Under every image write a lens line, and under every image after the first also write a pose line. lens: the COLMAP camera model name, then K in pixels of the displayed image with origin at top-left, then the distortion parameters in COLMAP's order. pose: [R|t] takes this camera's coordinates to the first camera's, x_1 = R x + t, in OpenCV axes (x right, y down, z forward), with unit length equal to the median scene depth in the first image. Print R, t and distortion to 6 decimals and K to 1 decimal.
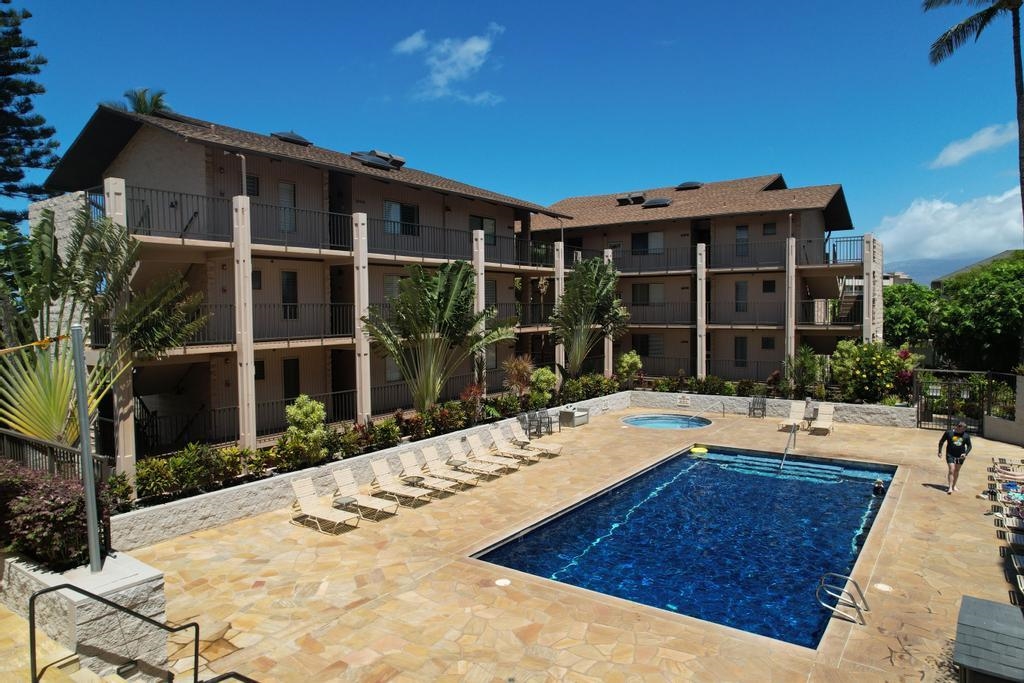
lens RADIAL K [[650.4, 0, 512.0], [0, 650.4, 341.5], [0, 0, 1]] dist [-0.075803, 0.067919]
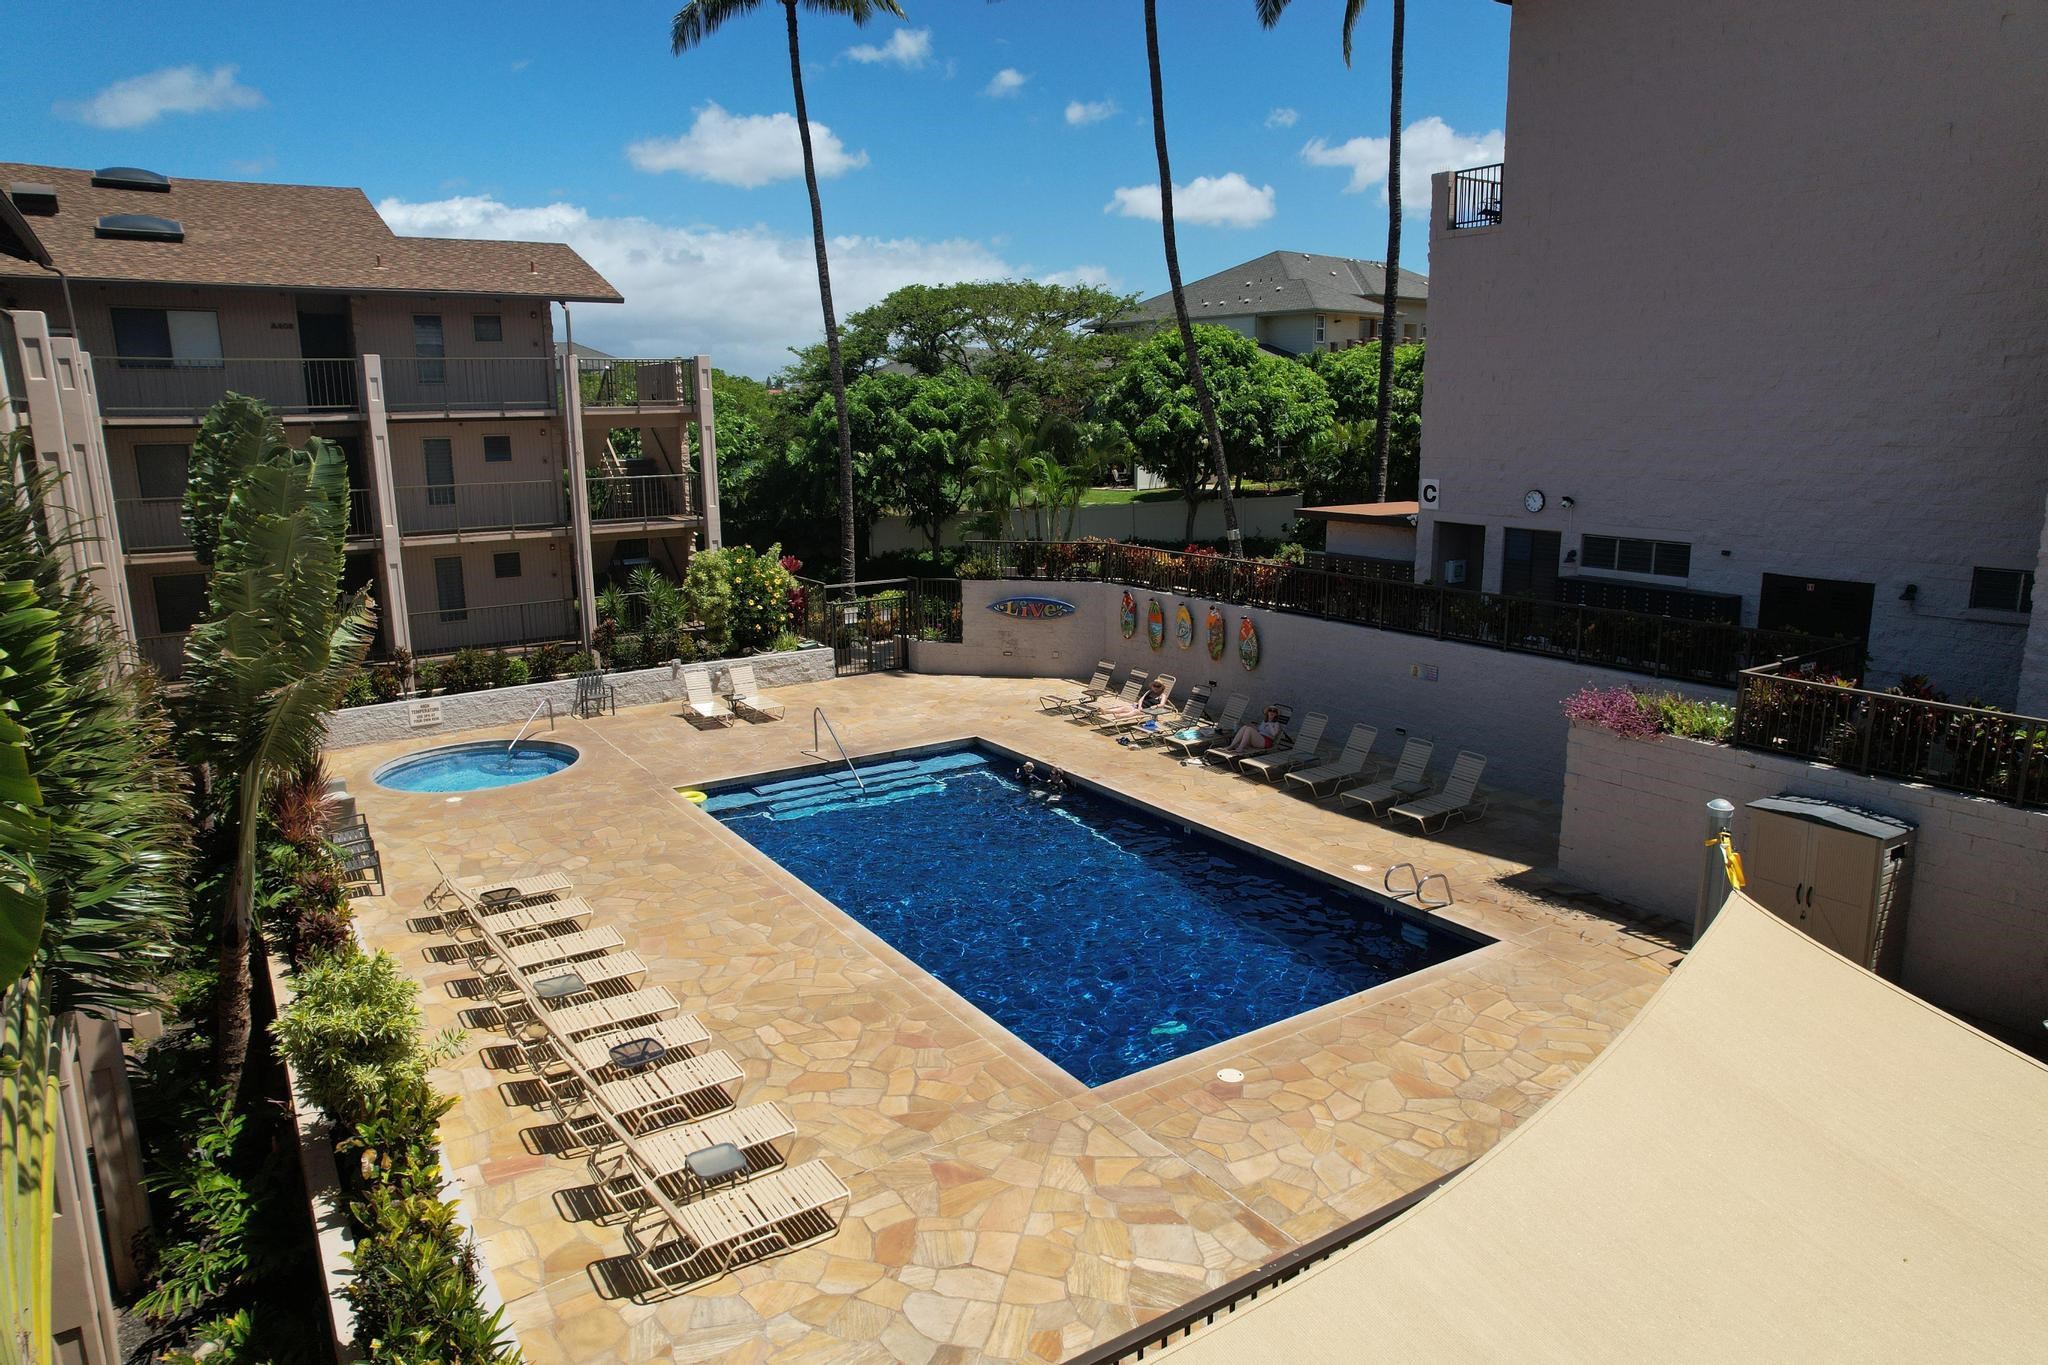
lens RADIAL K [[1300.9, 0, 1024.0], [0, 1300.9, 682.5], [0, 0, 1]] dist [-0.075803, 0.067919]
pose [[0.369523, -0.187806, 0.910045, -0.712474], [0.056689, 0.982095, 0.179656, -0.122688], [-0.927491, -0.014797, 0.373553, 0.507568]]
